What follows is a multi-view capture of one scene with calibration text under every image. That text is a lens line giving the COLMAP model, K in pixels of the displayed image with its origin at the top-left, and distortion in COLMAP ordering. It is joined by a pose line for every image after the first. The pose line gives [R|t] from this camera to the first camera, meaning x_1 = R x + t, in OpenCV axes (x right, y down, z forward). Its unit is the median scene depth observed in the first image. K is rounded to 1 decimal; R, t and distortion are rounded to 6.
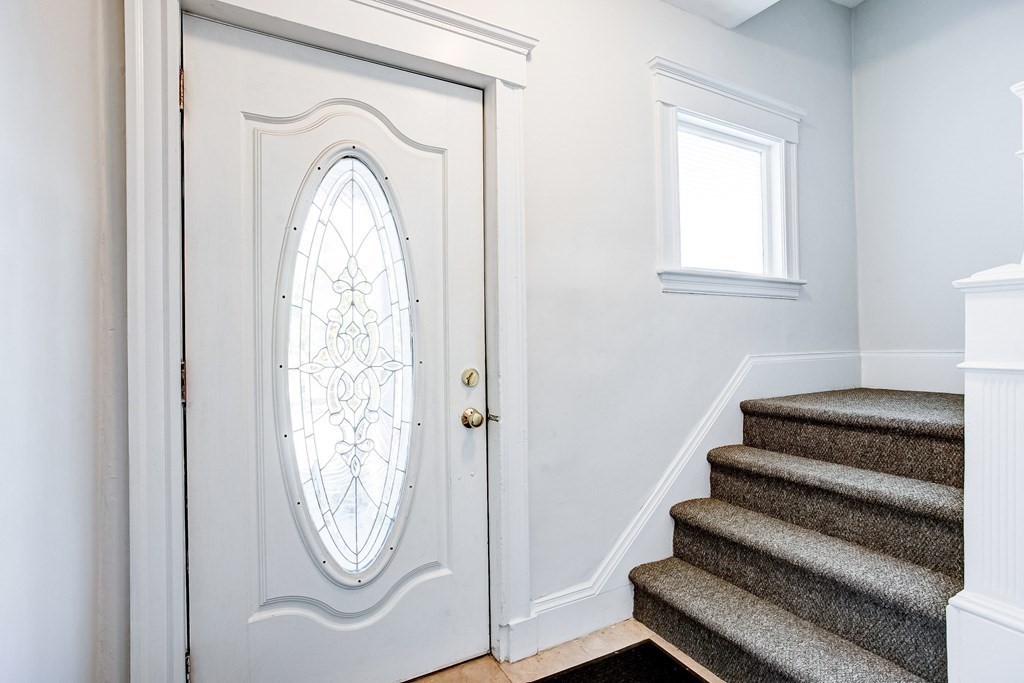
lens RADIAL K [[497.5, 0, 511.6], [0, 497.5, 347.3], [0, 0, 1]] dist [-0.044784, 0.030158]
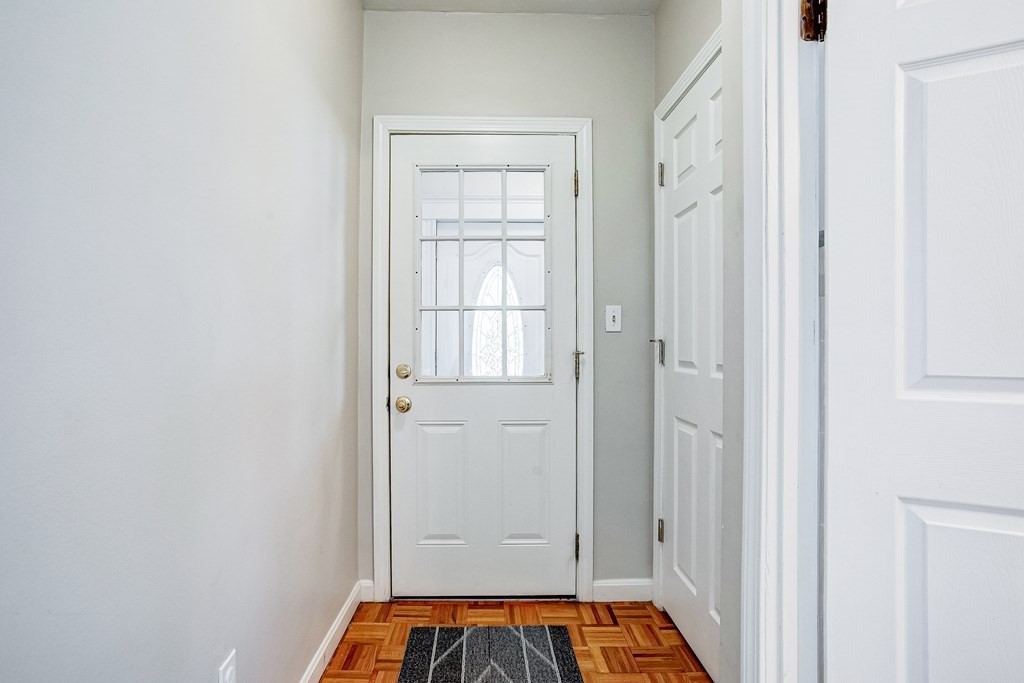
lens RADIAL K [[497.5, 0, 510.9], [0, 497.5, 340.8], [0, 0, 1]] dist [-0.044784, 0.030158]
pose [[0.902326, 0.005023, -0.431025, 0.780574], [-0.005640, 0.999984, -0.000153, -0.027745], [0.431018, 0.002569, 0.902340, -1.143118]]
